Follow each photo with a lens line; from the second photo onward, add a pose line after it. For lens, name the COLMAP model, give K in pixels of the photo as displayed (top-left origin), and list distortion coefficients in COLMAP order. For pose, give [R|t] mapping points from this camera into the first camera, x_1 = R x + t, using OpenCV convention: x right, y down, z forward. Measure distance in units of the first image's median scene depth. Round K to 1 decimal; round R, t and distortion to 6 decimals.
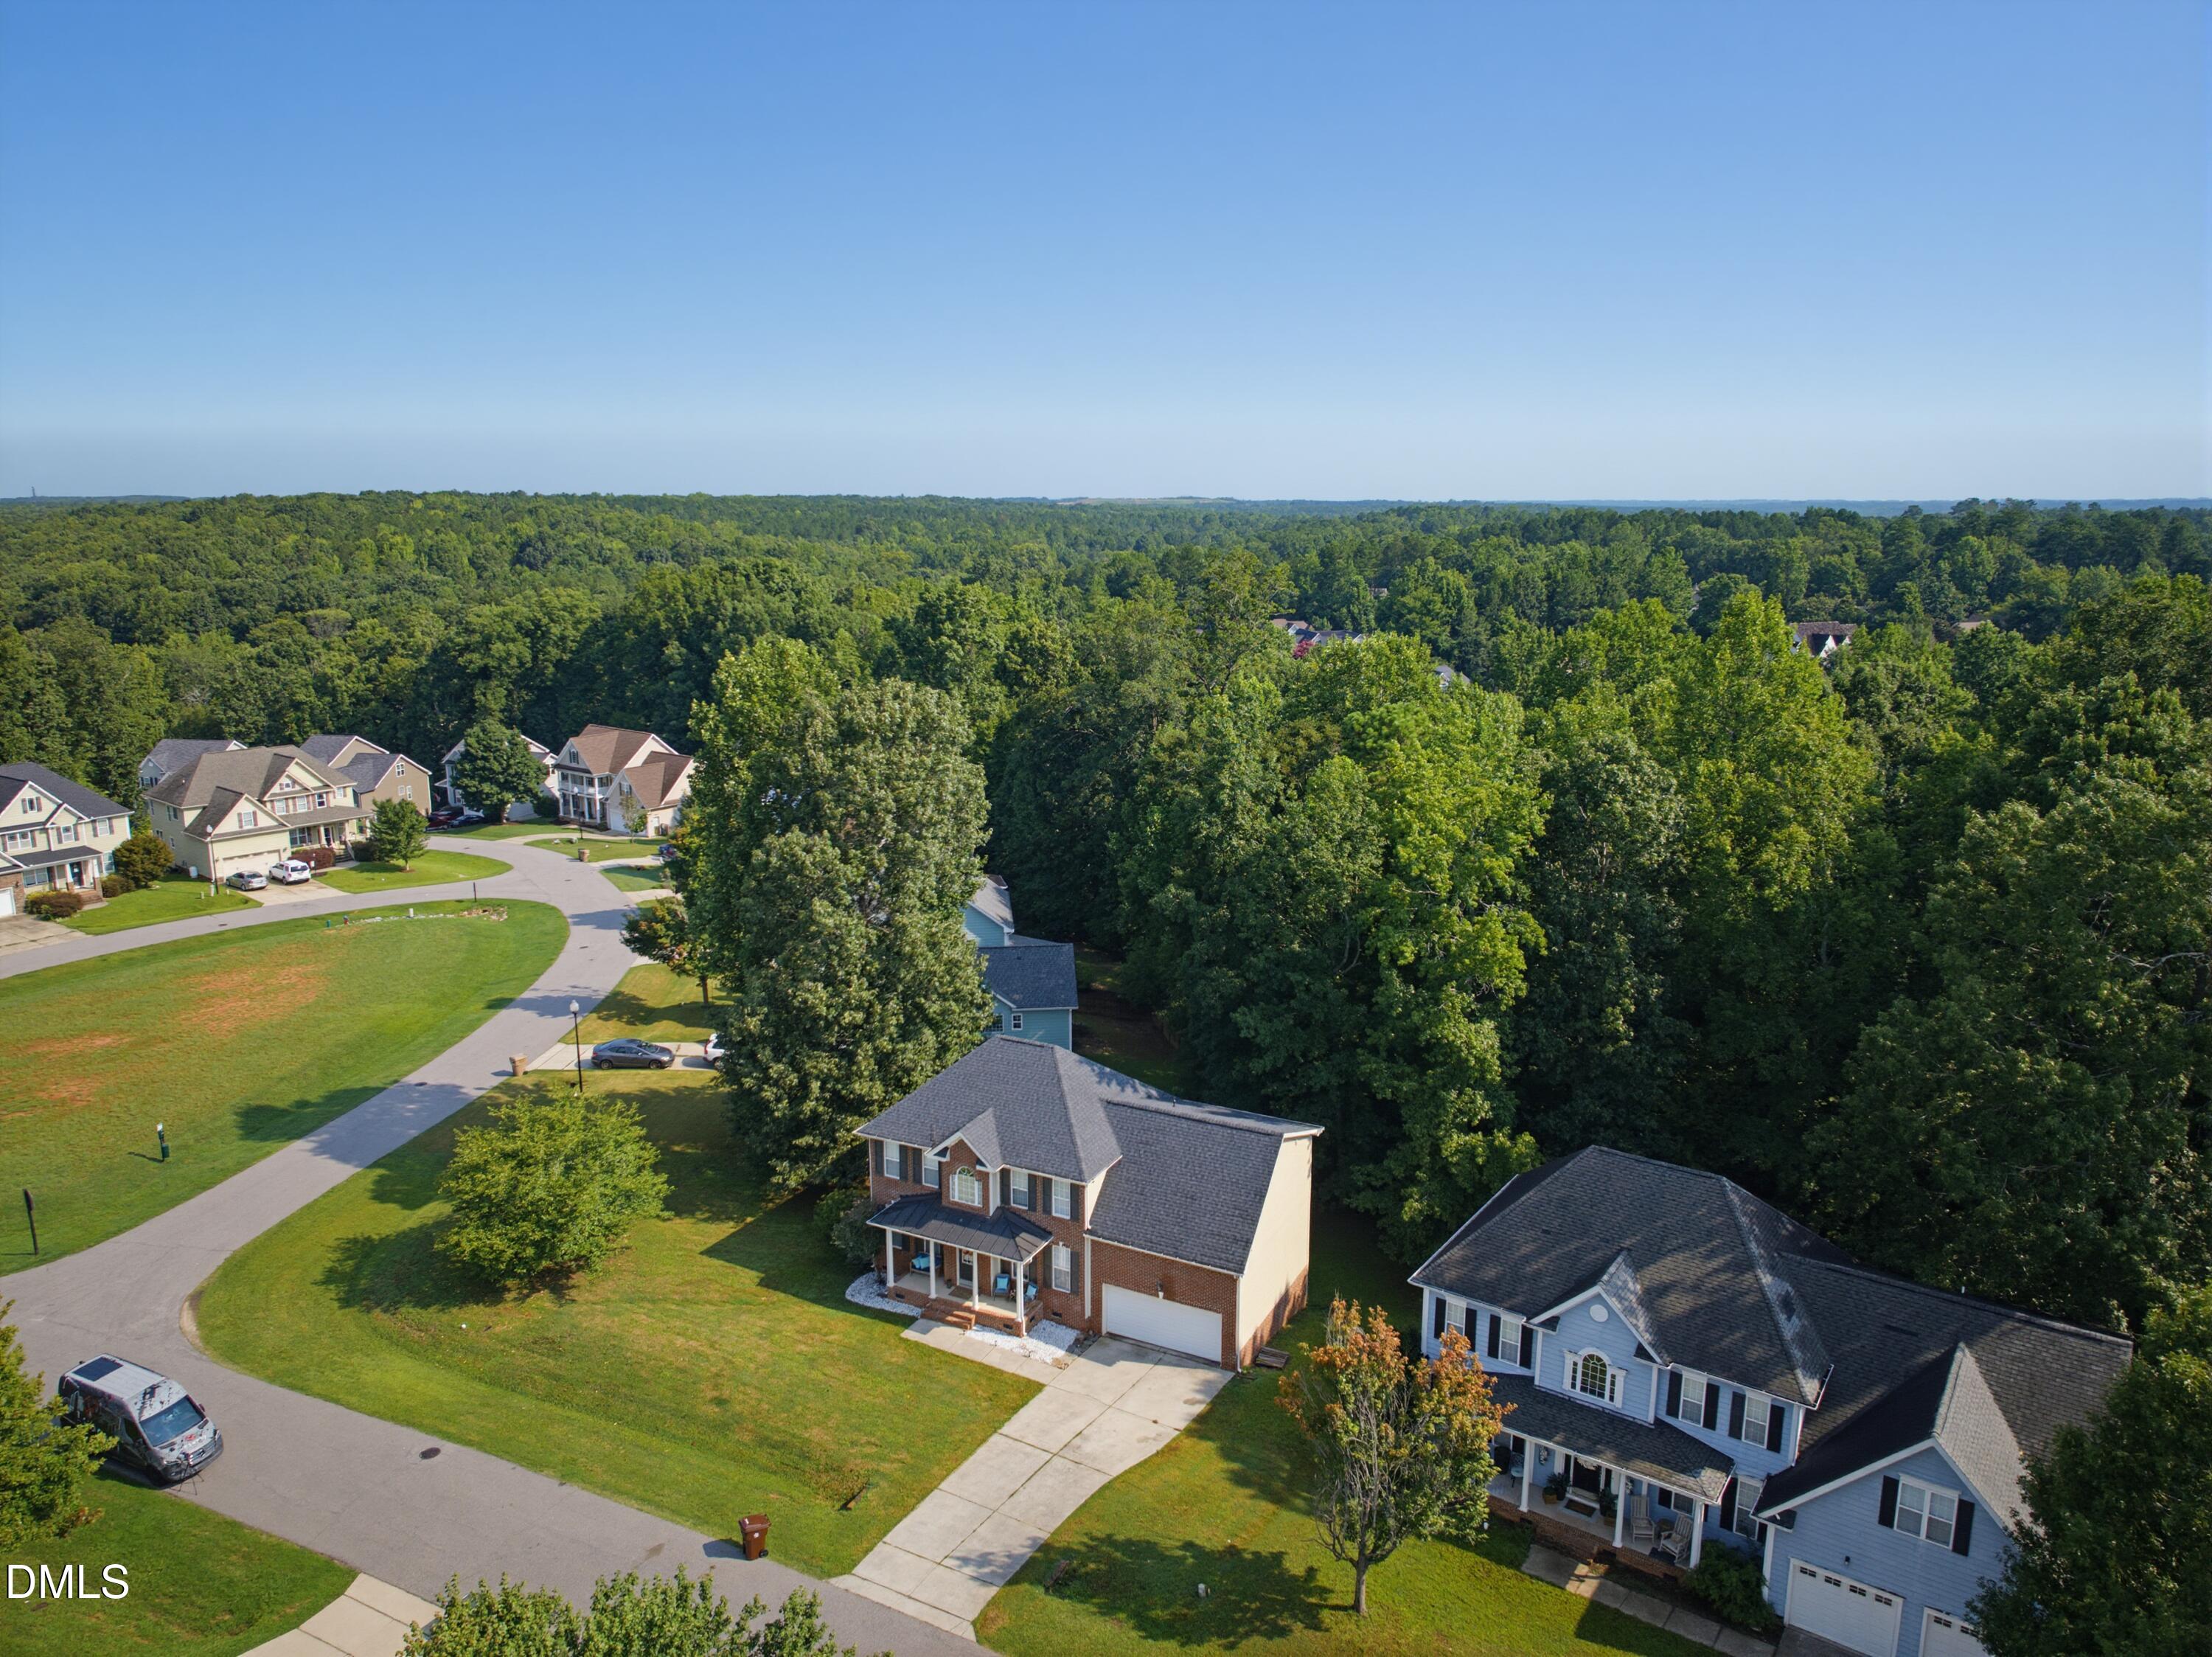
lens RADIAL K [[1504.8, 0, 1112.0], [0, 1504.8, 828.8], [0, 0, 1]] dist [0.003396, -0.002353]
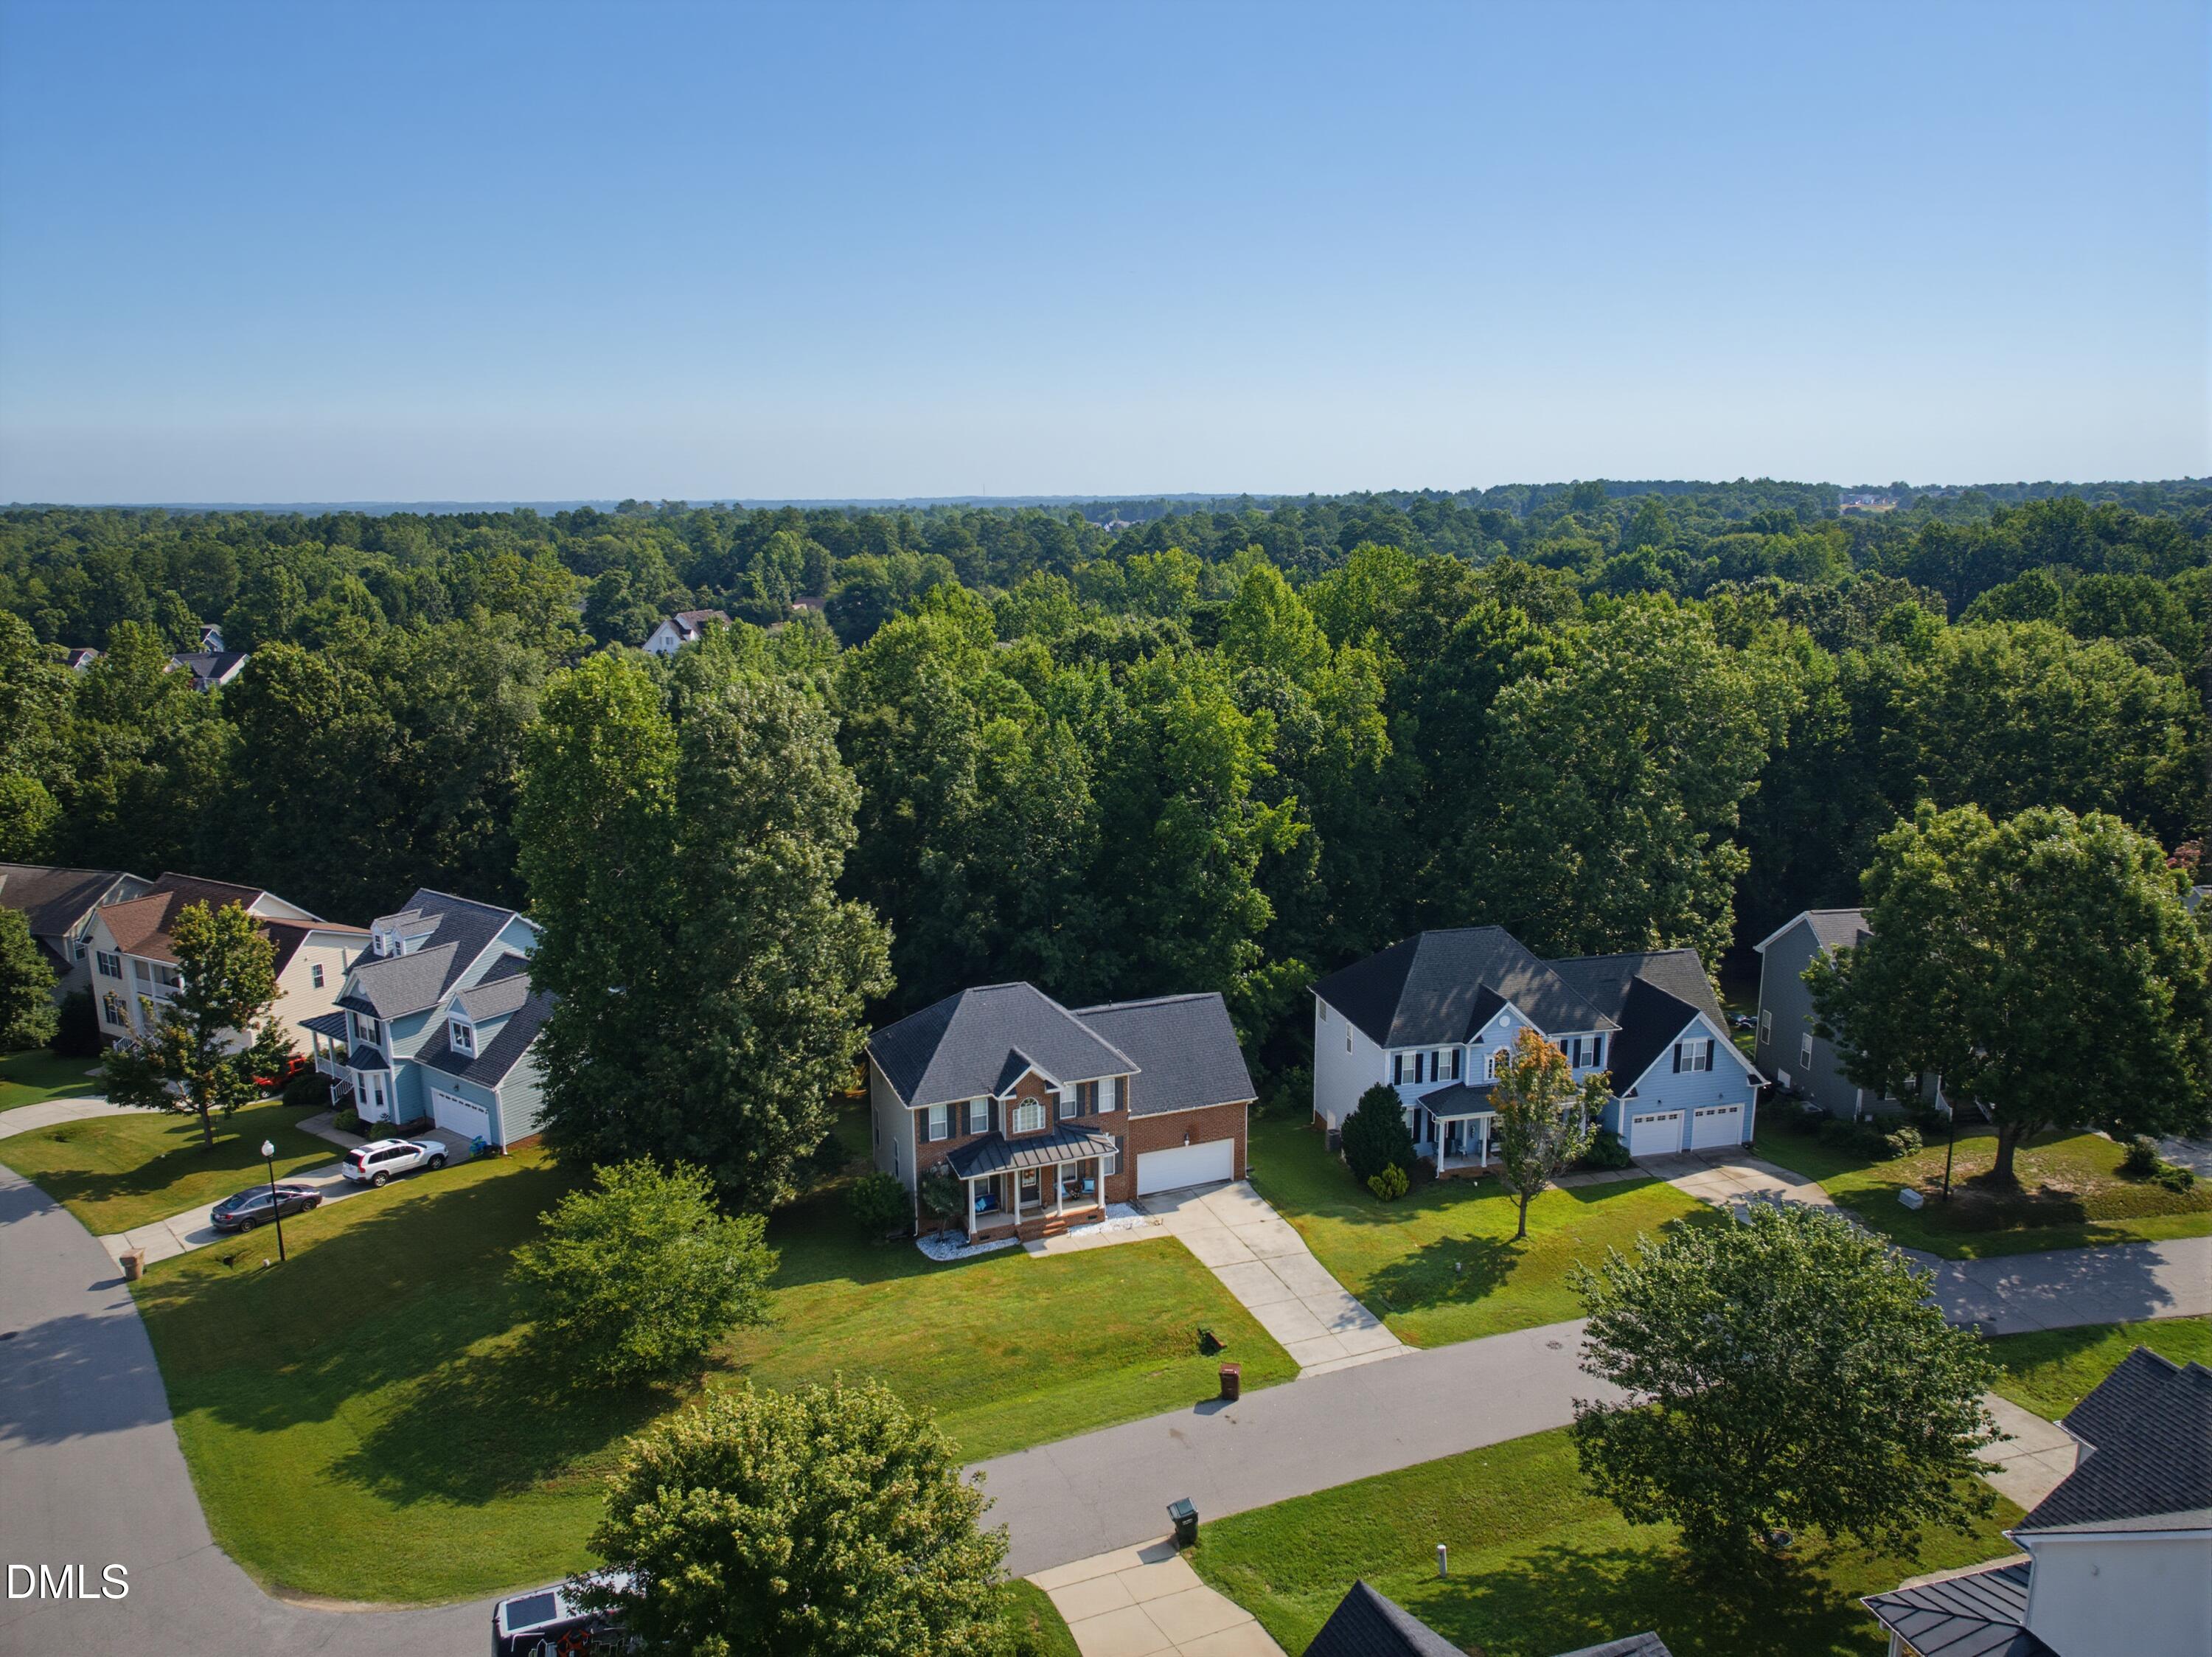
lens RADIAL K [[1504.8, 0, 1097.3], [0, 1504.8, 827.9], [0, 0, 1]] dist [0.003396, -0.002353]
pose [[0.663193, -0.162580, 0.730577, -0.774259], [0.164302, 0.983936, 0.069814, -0.037845], [-0.730191, 0.073735, 0.679252, 0.174992]]
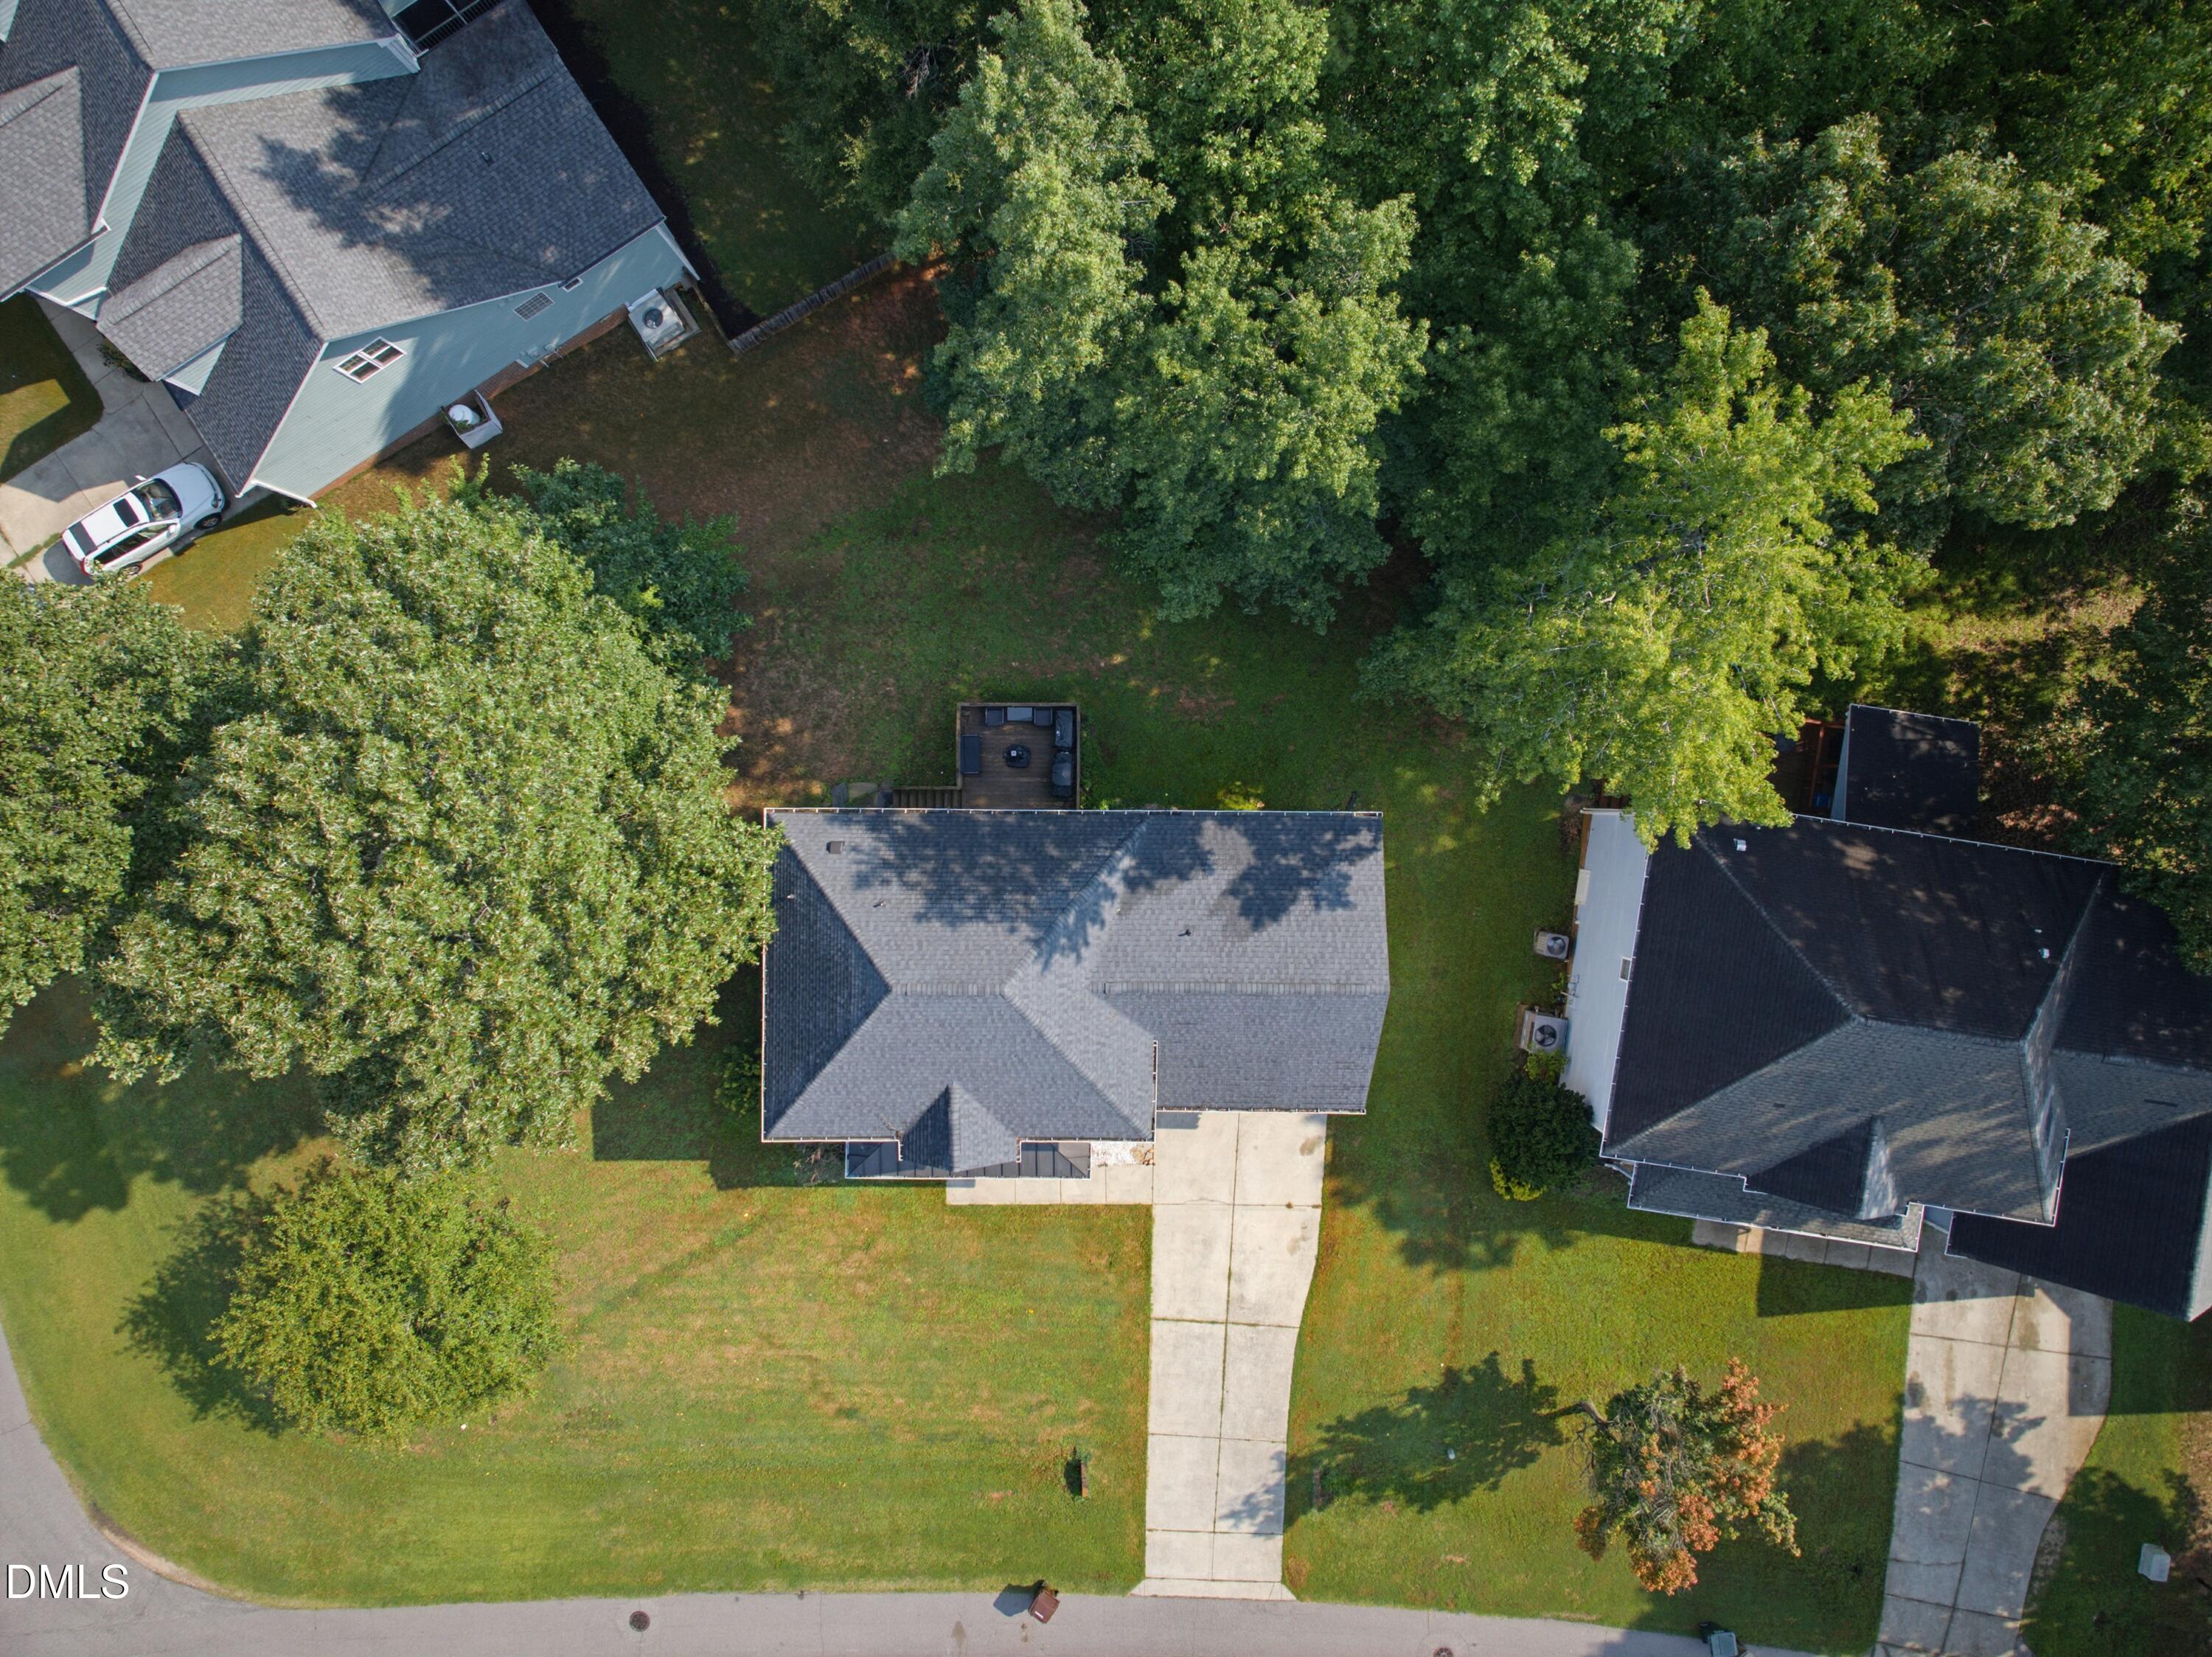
lens RADIAL K [[1504.8, 0, 1112.5], [0, 1504.8, 829.9], [0, 0, 1]] dist [0.003396, -0.002353]
pose [[0.894530, -0.446743, -0.015384, 0.039775], [0.104083, 0.174693, 0.979106, -0.446642], [-0.434722, -0.877441, 0.202766, 0.874077]]
